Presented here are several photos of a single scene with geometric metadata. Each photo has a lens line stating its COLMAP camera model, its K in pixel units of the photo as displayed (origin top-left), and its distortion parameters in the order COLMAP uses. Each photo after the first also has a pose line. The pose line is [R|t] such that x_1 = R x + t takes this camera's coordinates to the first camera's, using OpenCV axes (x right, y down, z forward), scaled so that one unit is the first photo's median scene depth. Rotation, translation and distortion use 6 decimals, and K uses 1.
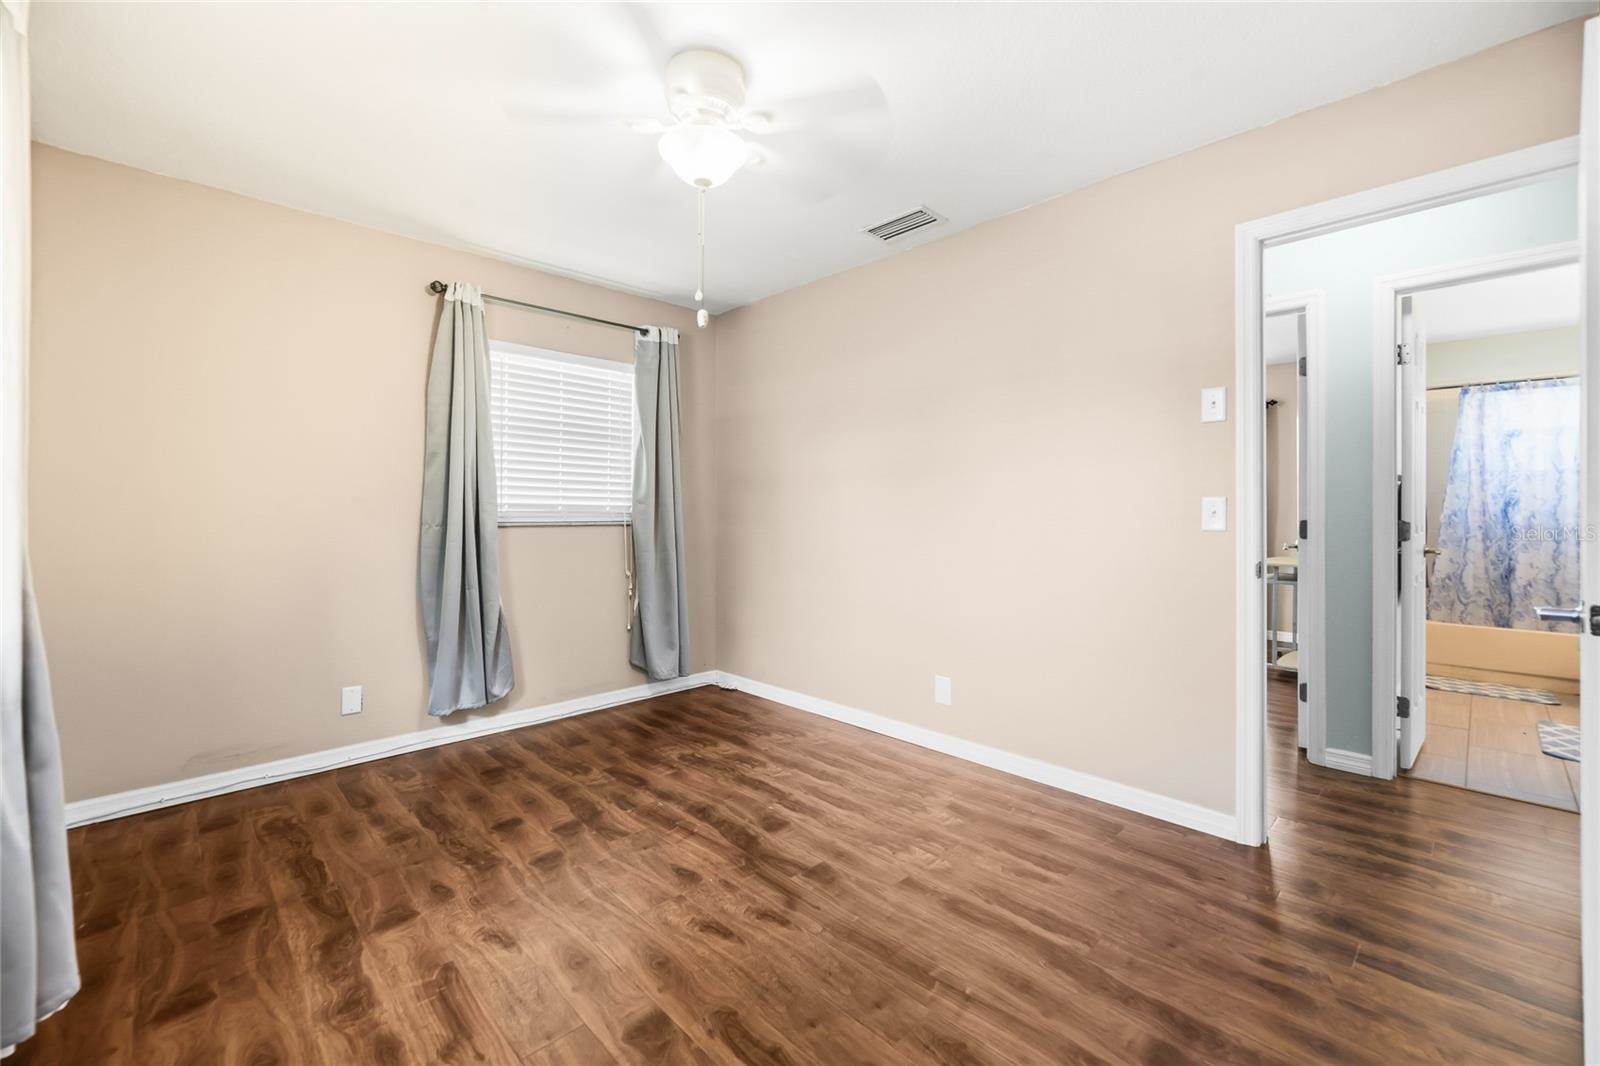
lens RADIAL K [[672.0, 0, 798.7], [0, 672.0, 509.2], [0, 0, 1]] dist [0.000547, 0.000197]
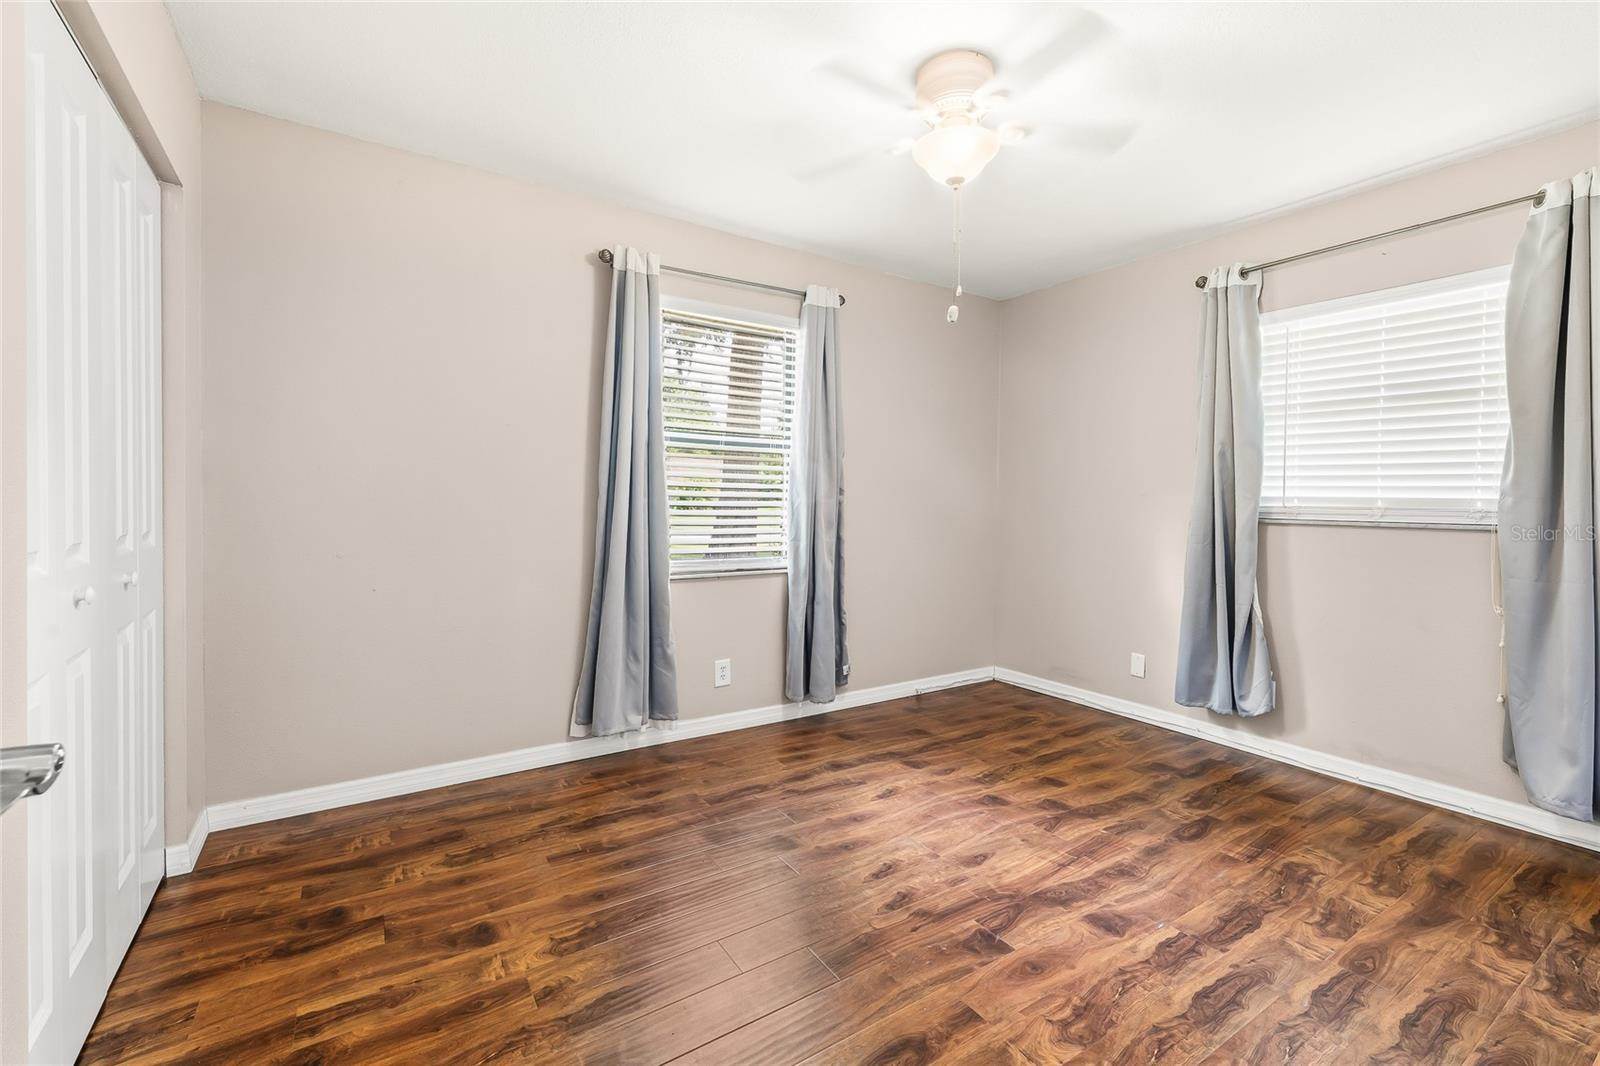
lens RADIAL K [[672.0, 0, 798.7], [0, 672.0, 509.2], [0, 0, 1]] dist [0.000547, 0.000197]
pose [[-0.193802, 0.006404, -0.981020, 0.725877], [-0.007094, 0.999943, 0.007929, 0.005600], [0.981015, 0.008496, -0.193746, 0.768320]]
